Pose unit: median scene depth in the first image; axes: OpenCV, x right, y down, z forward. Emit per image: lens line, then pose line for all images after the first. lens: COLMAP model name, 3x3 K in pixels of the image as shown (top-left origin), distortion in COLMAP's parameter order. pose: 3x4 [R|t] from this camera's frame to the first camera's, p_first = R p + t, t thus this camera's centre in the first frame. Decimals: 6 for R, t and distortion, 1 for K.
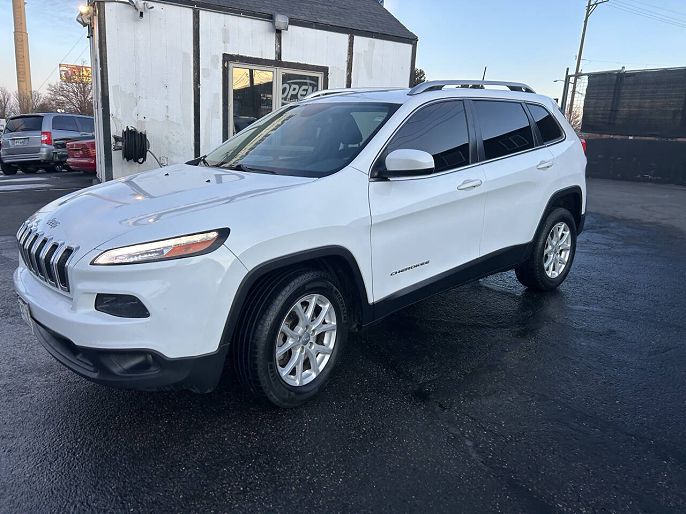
lens RADIAL K [[506.5, 0, 343.0], [0, 506.5, 257.0], [0, 0, 1]] dist [0.007095, 0.003234]
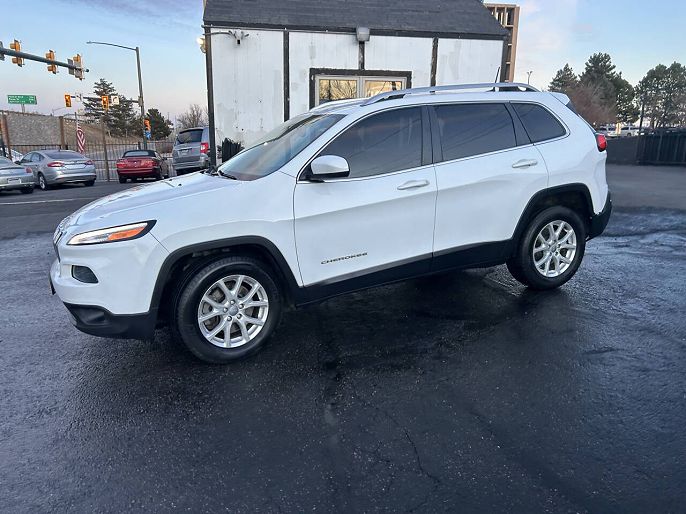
lens RADIAL K [[506.5, 0, 343.0], [0, 506.5, 257.0], [0, 0, 1]] dist [0.007095, 0.003234]
pose [[0.952138, 0.029406, -0.304251, 0.347720], [-0.029317, 0.999558, 0.004865, 0.009712], [0.304260, 0.004288, 0.952579, -0.066702]]
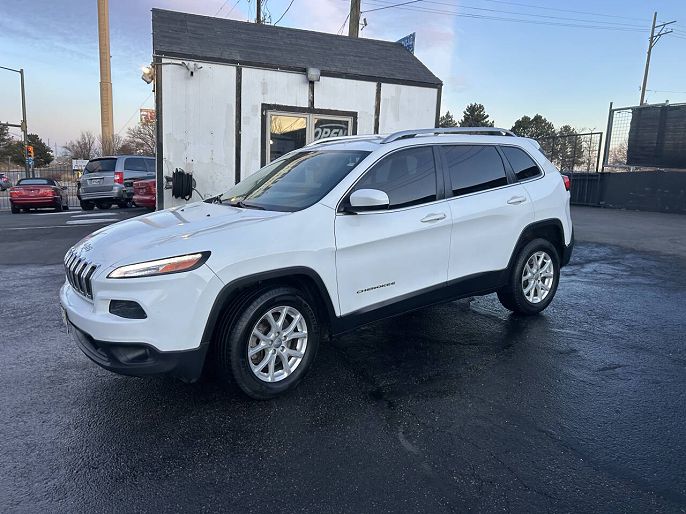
lens RADIAL K [[502.8, 0, 342.8], [0, 502.8, 251.1], [0, 0, 1]] dist [0.014417, -0.002611]
pose [[0.993527, 0.004665, -0.113499, 0.136553], [-0.013360, 0.997021, -0.075967, 0.018963], [0.112806, 0.076992, 0.990630, -0.125802]]
